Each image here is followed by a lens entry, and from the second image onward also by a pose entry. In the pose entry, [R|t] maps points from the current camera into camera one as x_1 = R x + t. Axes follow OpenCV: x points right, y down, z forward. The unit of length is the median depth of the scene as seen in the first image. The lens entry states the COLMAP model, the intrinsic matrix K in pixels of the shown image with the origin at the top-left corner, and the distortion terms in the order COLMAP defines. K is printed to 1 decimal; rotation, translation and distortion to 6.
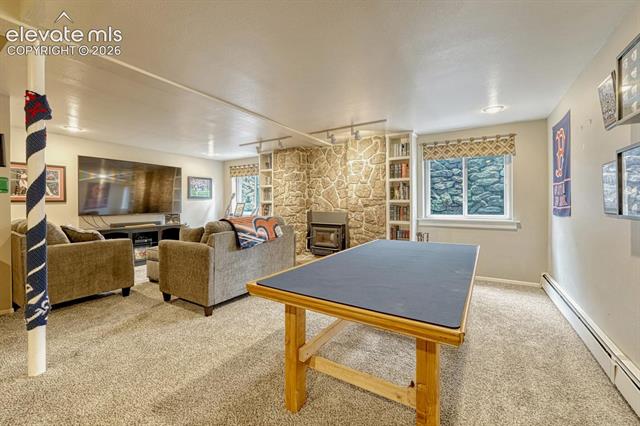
lens RADIAL K [[259.3, 0, 322.8], [0, 259.3, 205.3], [0, 0, 1]] dist [-0.000594, -0.000005]
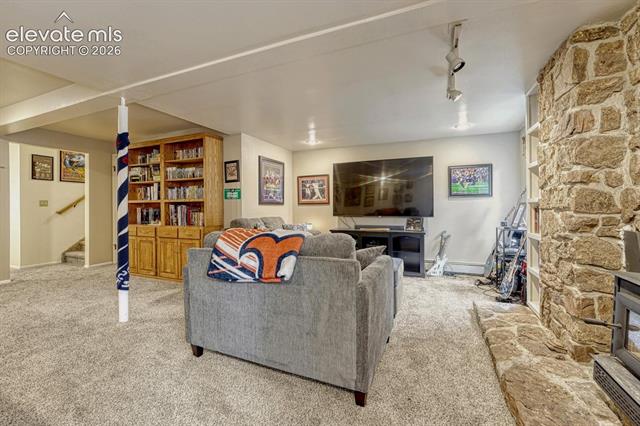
lens RADIAL K [[269.6, 0, 319.6], [0, 269.6, 208.9], [0, 0, 1]] dist [-0.013938, -0.000019]
pose [[0.140097, 0.013639, -0.990044, 0.206300], [0.001626, 0.999901, 0.014005, -0.006532], [0.990136, -0.003572, 0.140061, 0.668393]]
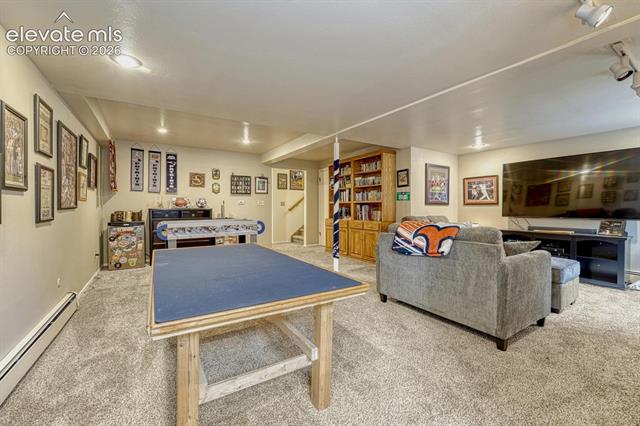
lens RADIAL K [[269.6, 0, 319.6], [0, 269.6, 208.9], [0, 0, 1]] dist [-0.013938, -0.000019]
pose [[-0.435423, 0.012314, -0.900142, 0.420023], [-0.000883, 0.999900, 0.014106, -0.007375], [0.900225, 0.006937, -0.435369, 0.680650]]
